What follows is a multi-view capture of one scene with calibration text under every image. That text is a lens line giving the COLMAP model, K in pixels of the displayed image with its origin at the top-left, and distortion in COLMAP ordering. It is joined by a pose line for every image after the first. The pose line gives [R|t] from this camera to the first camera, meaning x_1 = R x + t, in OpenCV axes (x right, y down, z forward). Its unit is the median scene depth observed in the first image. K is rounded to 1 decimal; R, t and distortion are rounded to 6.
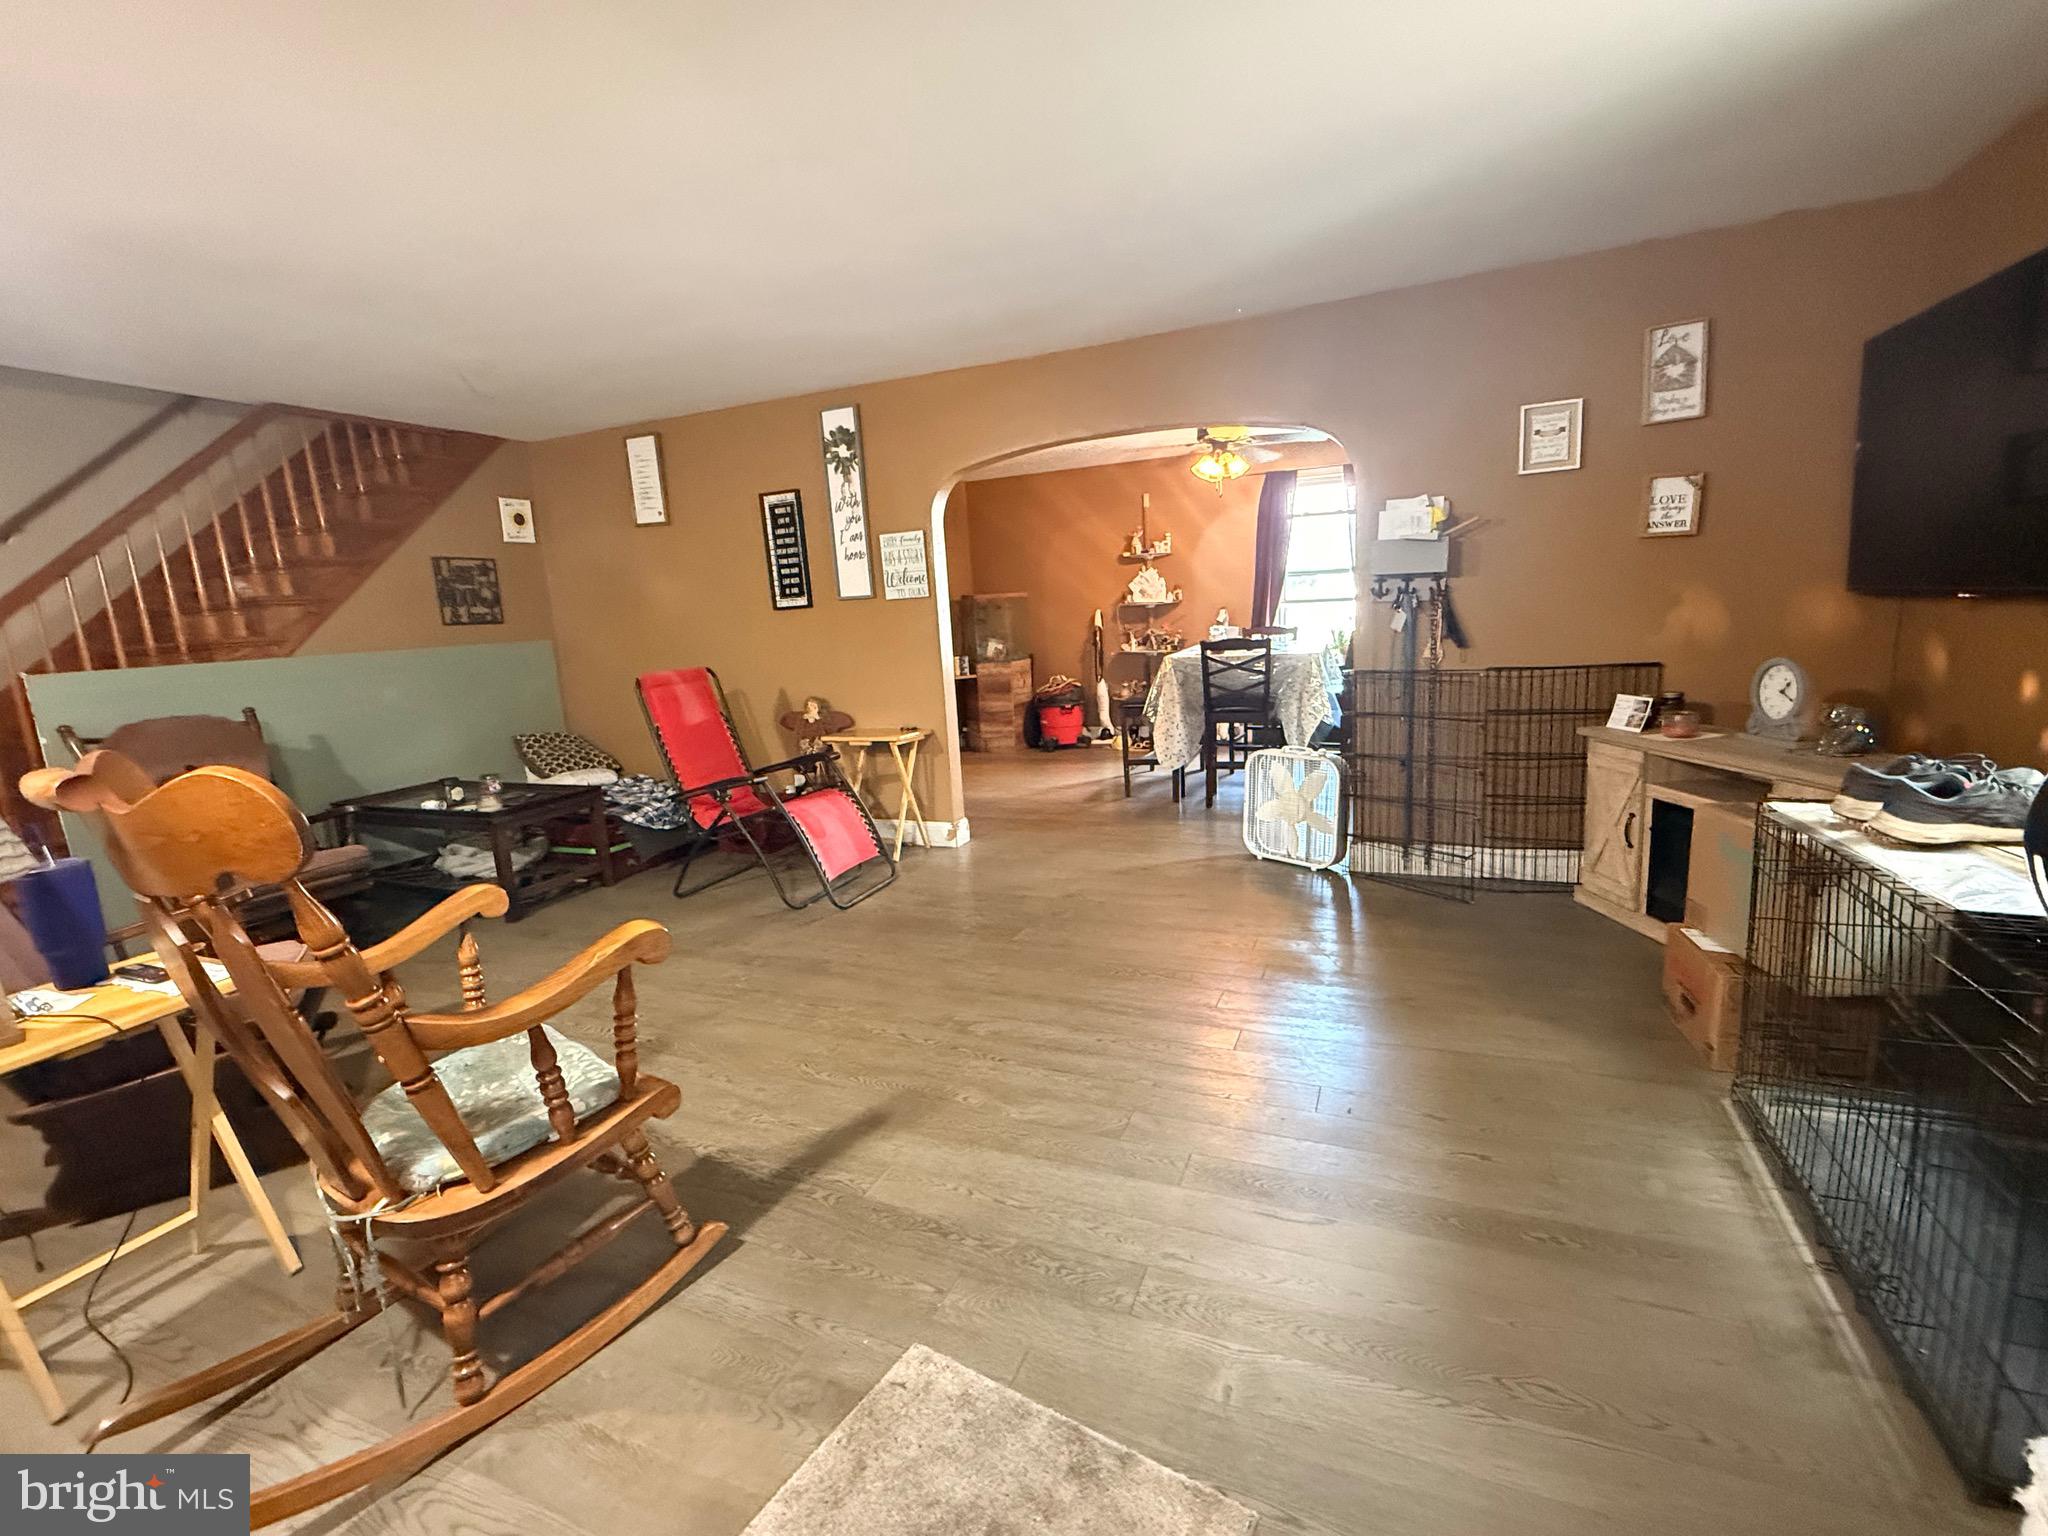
lens RADIAL K [[900.6, 0, 1027.2], [0, 900.6, 764.2], [0, 0, 1]] dist [-0.003846, -0.000003]
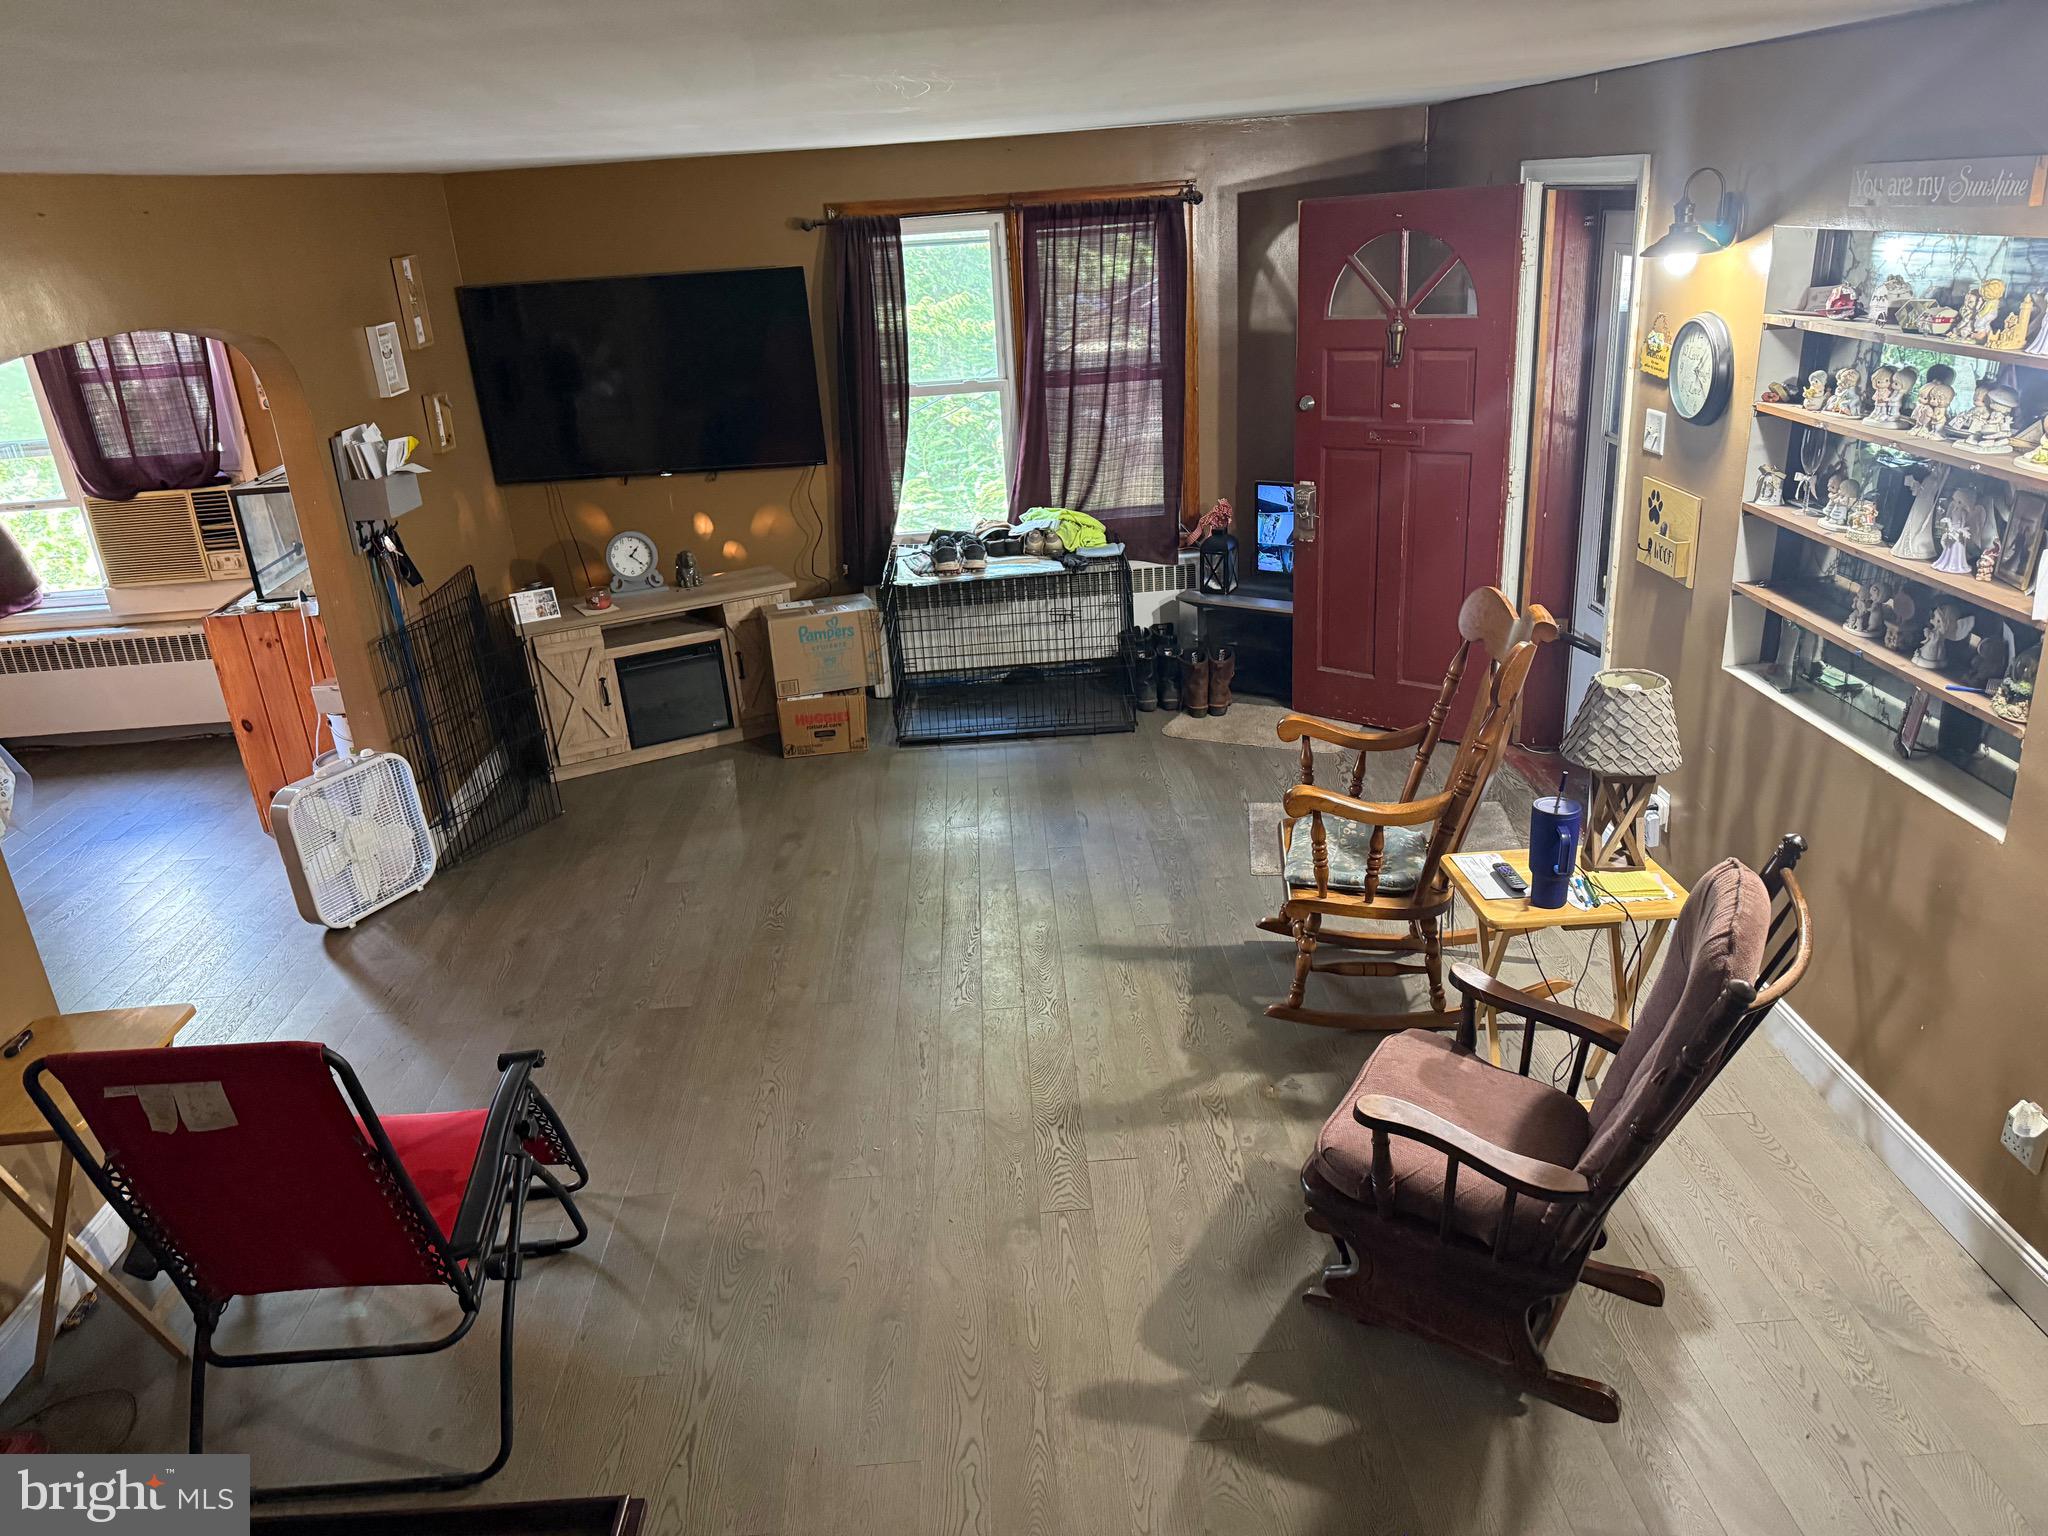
lens RADIAL K [[1433.0, 0, 1024.0], [0, 1433.0, 758.2], [0, 0, 1]] dist [0.065494, -0.097069]
pose [[-0.404966, -0.249193, 0.879719, -1.386534], [0.246958, 0.896574, 0.367651, -0.454022], [-0.880349, 0.366140, -0.301542, 1.218860]]
